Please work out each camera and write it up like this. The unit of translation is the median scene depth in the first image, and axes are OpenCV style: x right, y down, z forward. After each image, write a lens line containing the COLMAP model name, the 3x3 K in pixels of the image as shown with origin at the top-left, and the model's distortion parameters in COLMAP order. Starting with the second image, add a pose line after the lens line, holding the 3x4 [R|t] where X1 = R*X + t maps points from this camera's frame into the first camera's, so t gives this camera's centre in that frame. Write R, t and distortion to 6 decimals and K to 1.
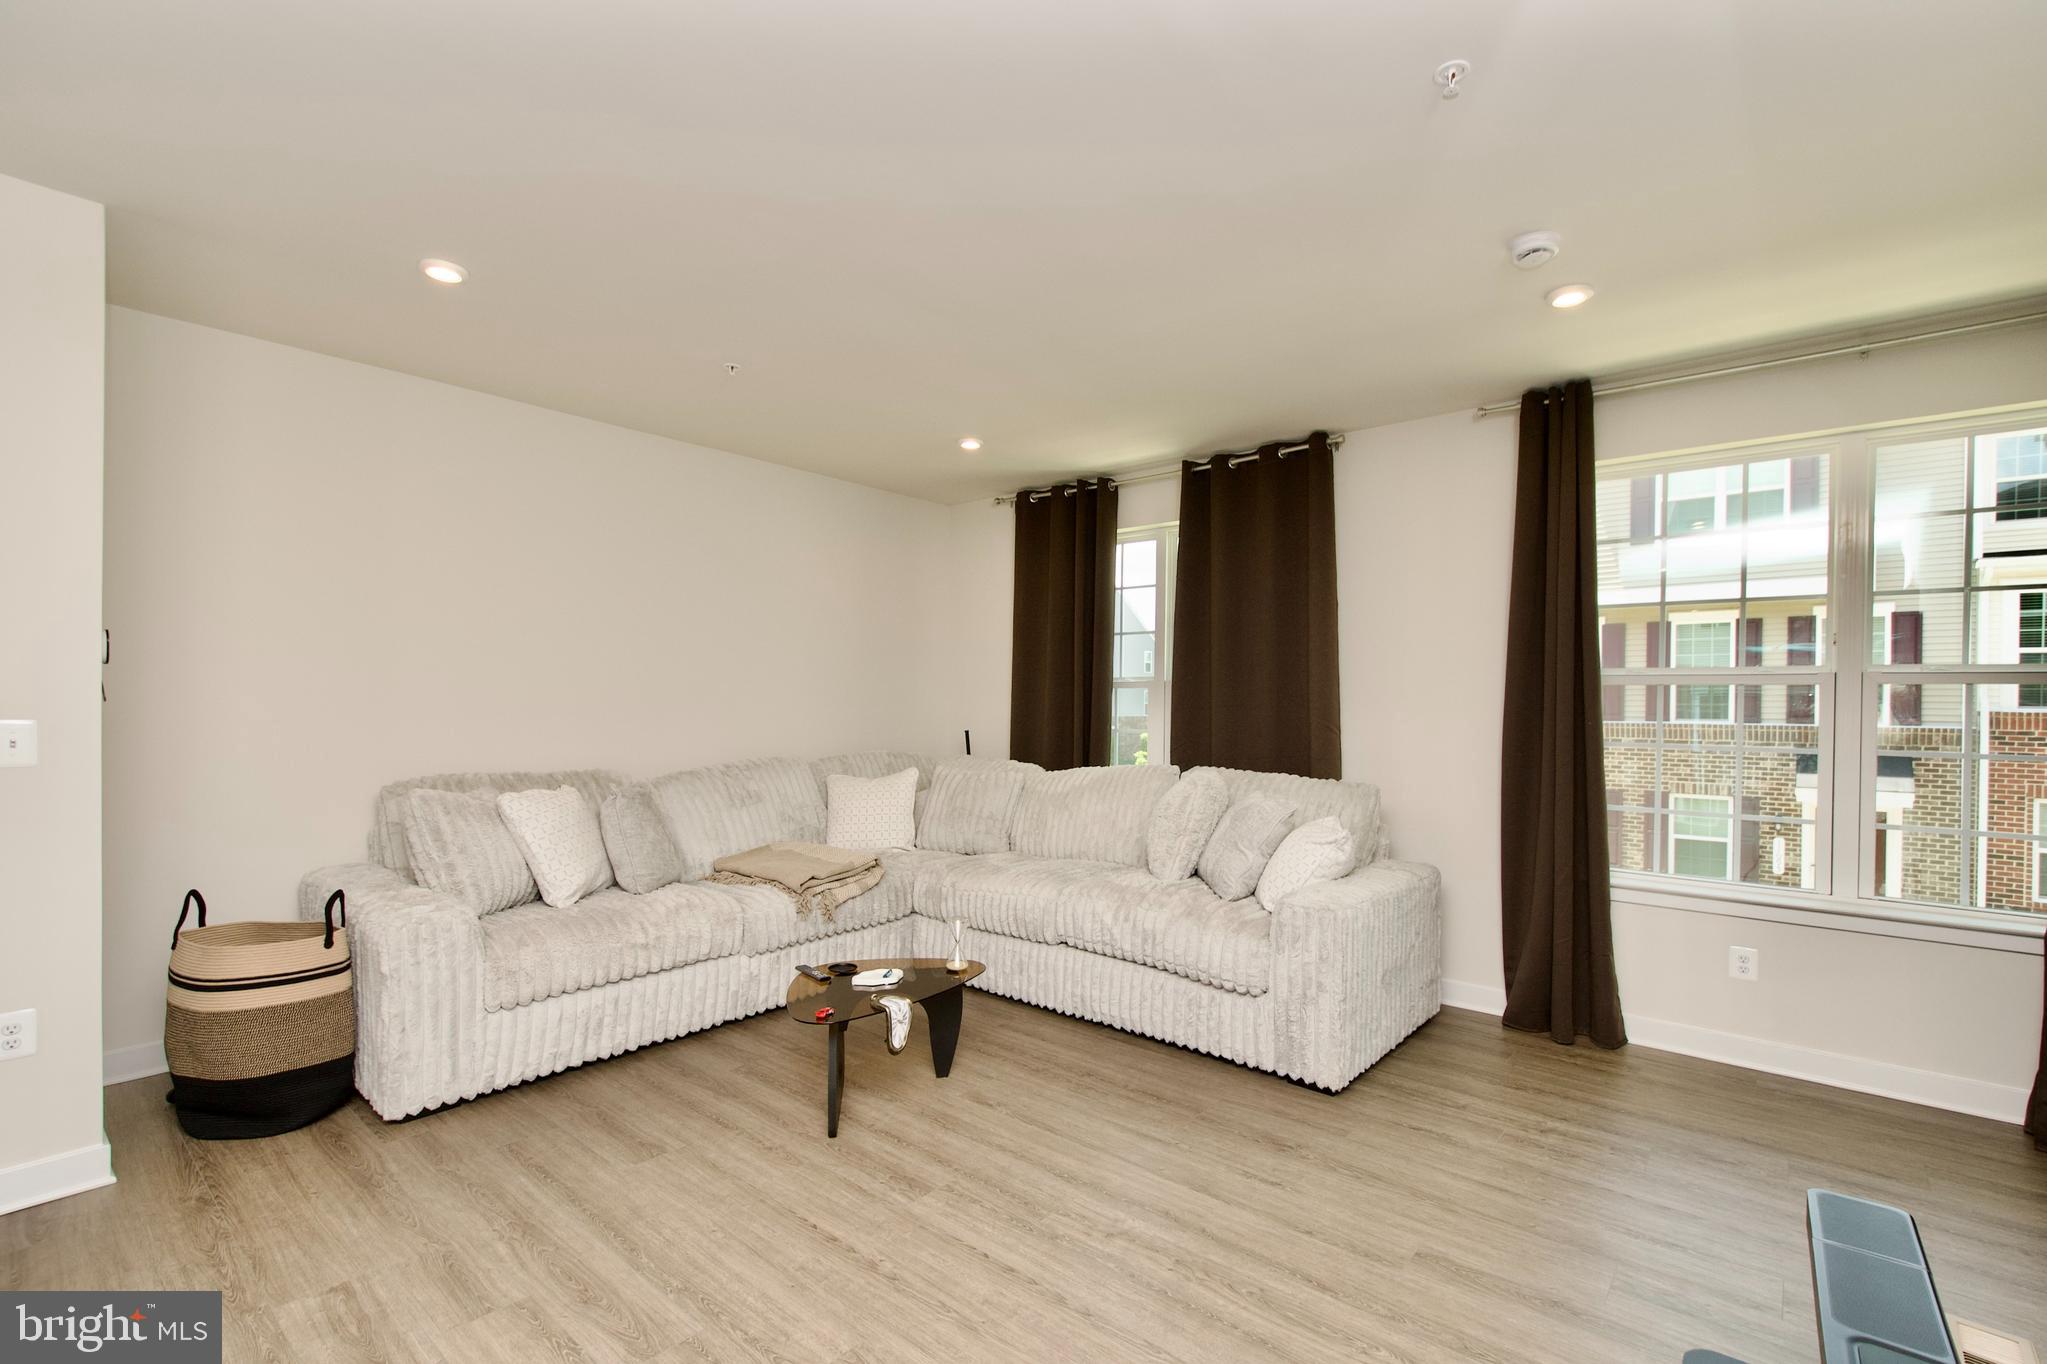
lens RADIAL K [[911.0, 0, 1042.8], [0, 911.0, 712.8], [0, 0, 1]] dist [0.009541, -0.011314]
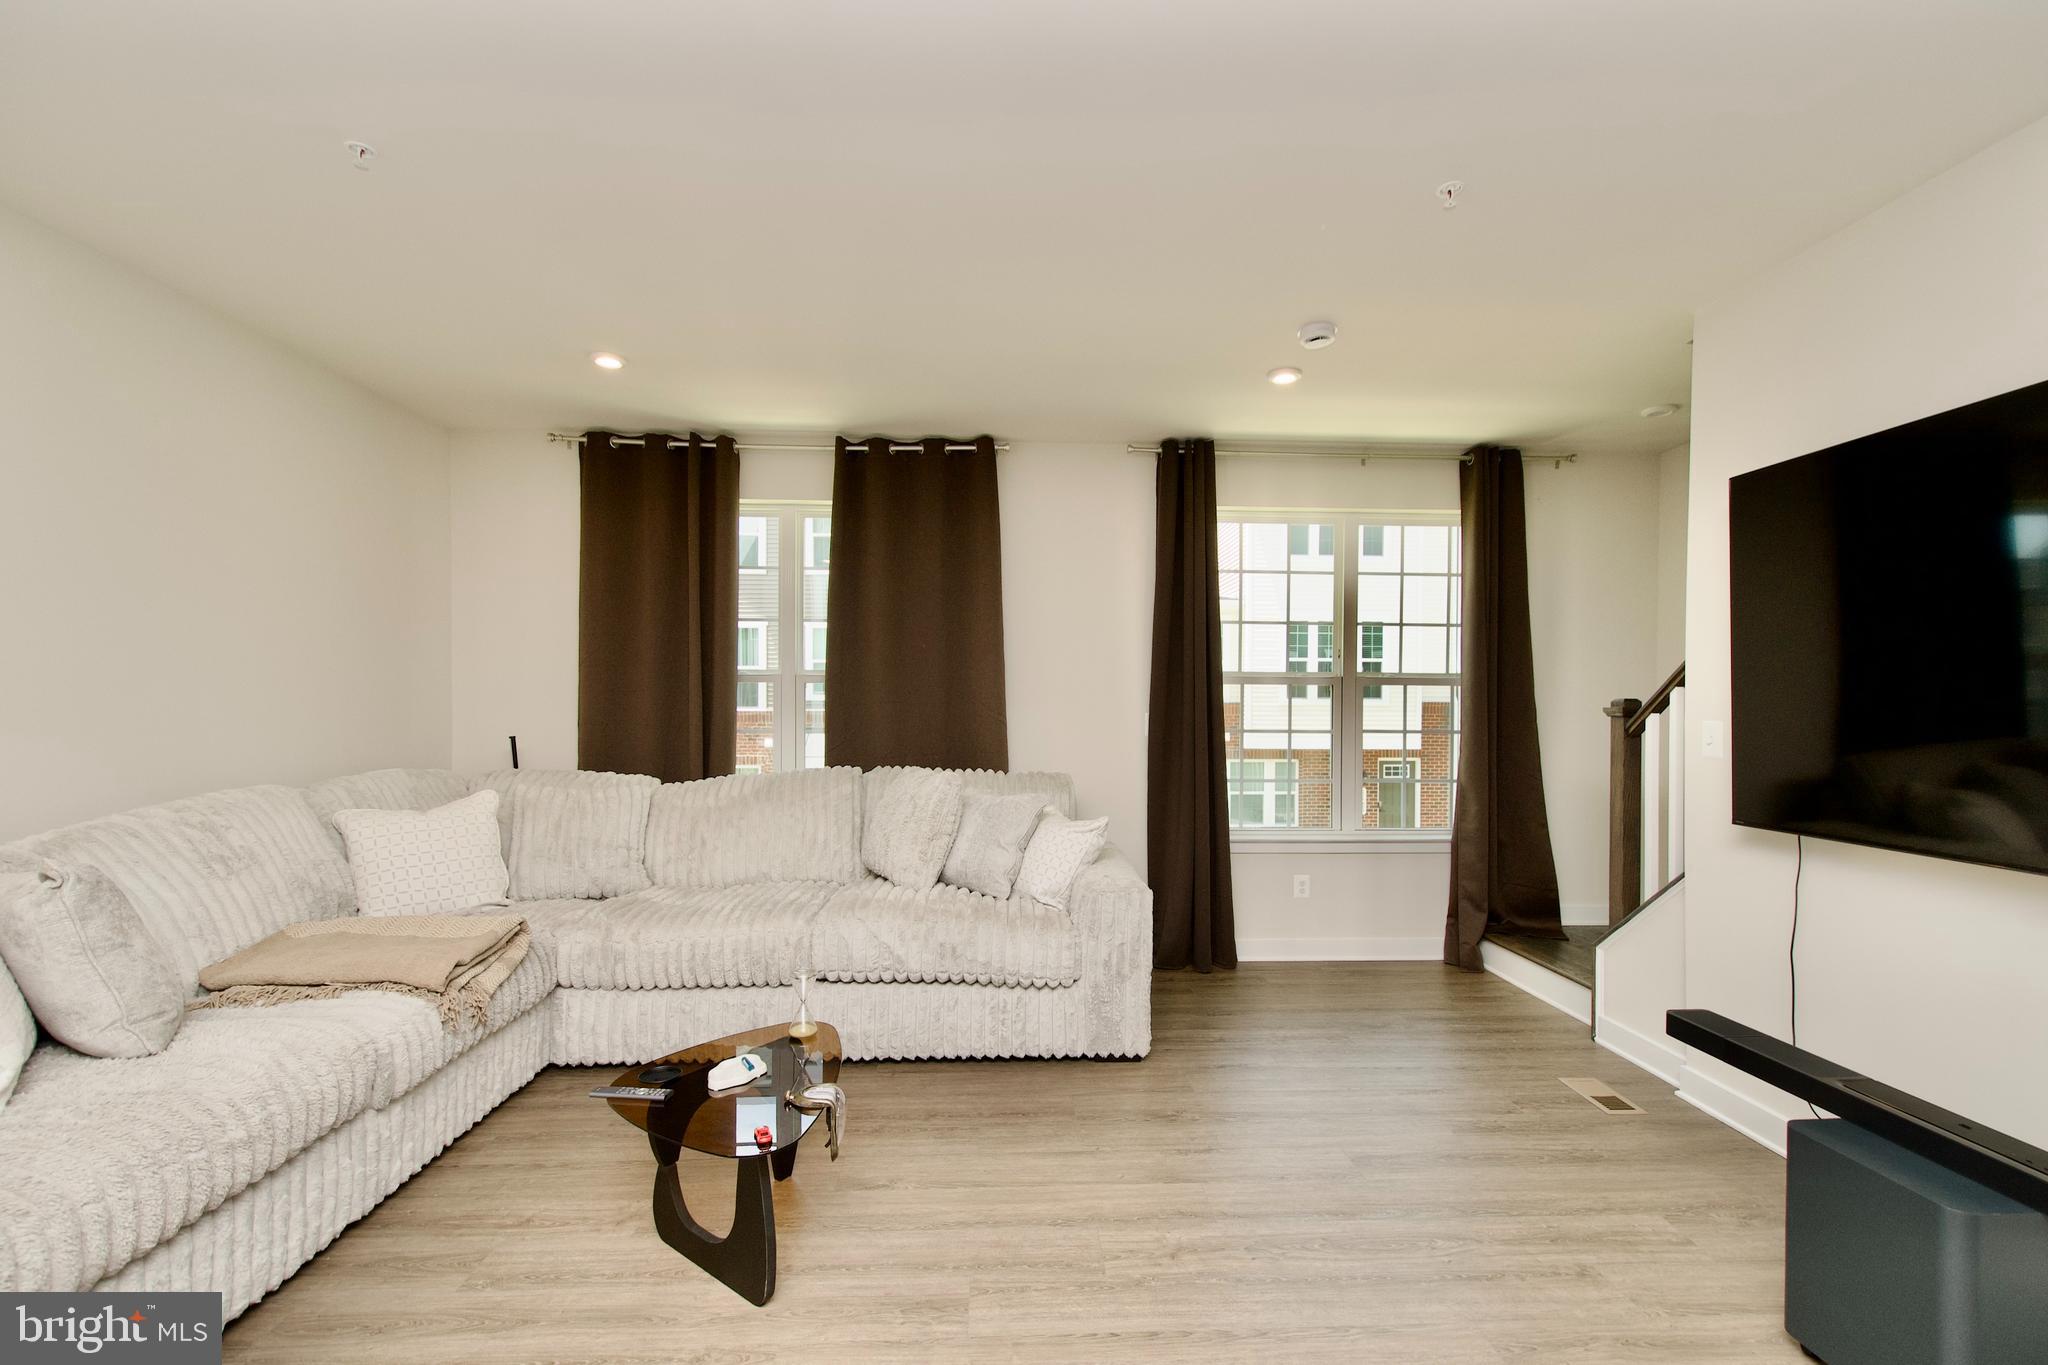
lens RADIAL K [[898.9, 0, 1045.0], [0, 898.9, 710.4], [0, 0, 1]] dist [0.010957, -0.007483]
pose [[0.733750, -0.011397, 0.679324, -0.395323], [0.009065, 0.999935, 0.006985, -0.004502], [-0.679359, 0.001033, 0.733805, 0.237011]]
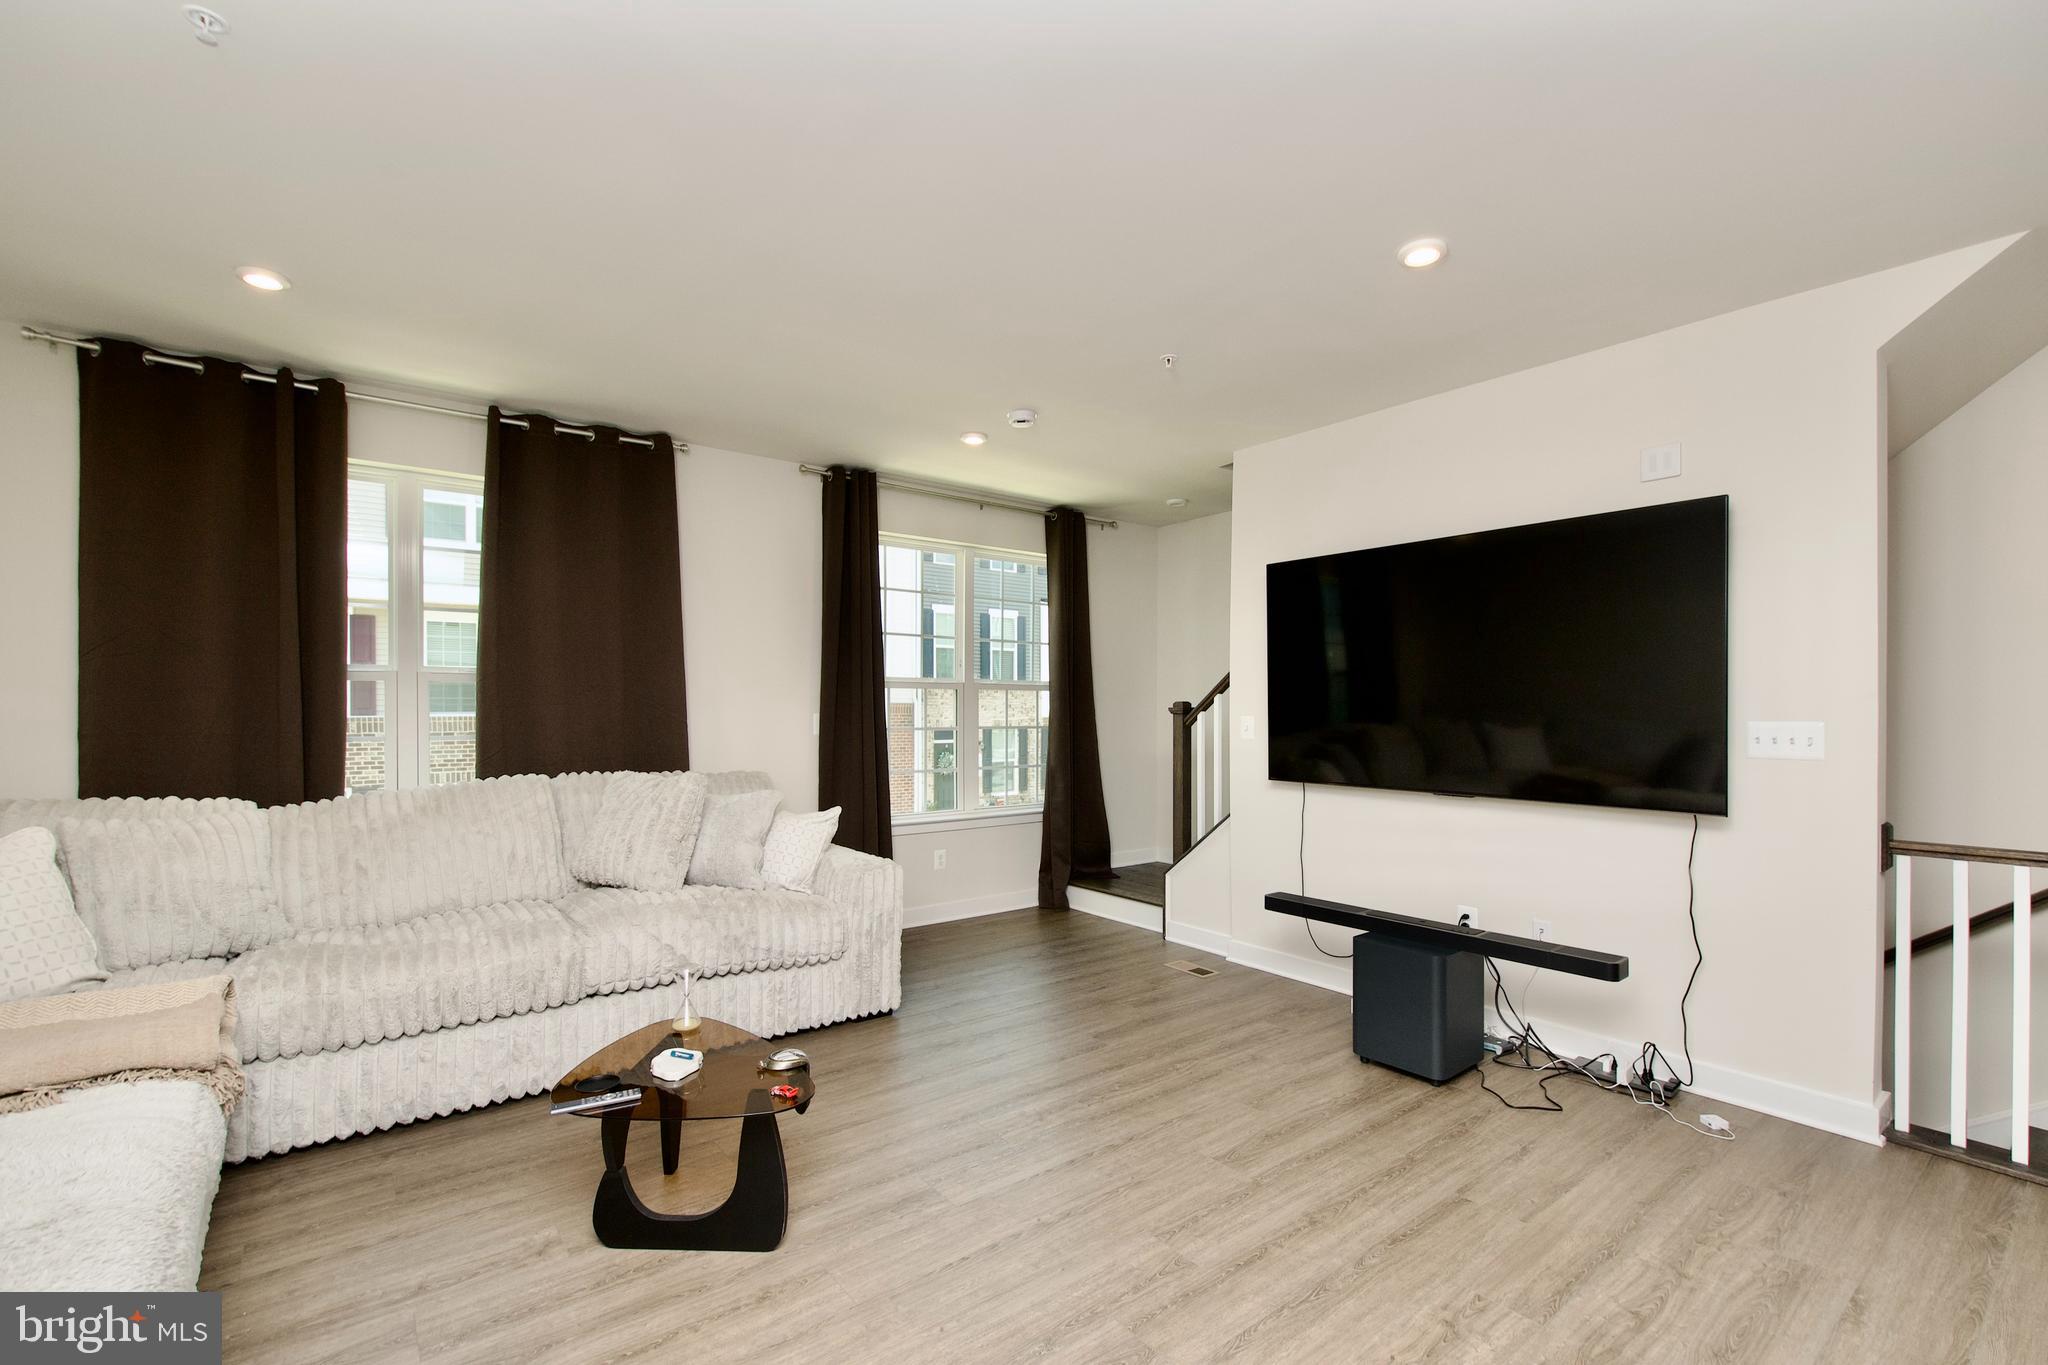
lens RADIAL K [[898.9, 0, 1045.0], [0, 898.9, 710.4], [0, 0, 1]] dist [0.010957, -0.007483]
pose [[0.201627, -0.013205, 0.979373, -0.687215], [0.010039, 0.999884, 0.011415, -0.007783], [-0.979411, 0.007530, 0.201737, 0.439828]]
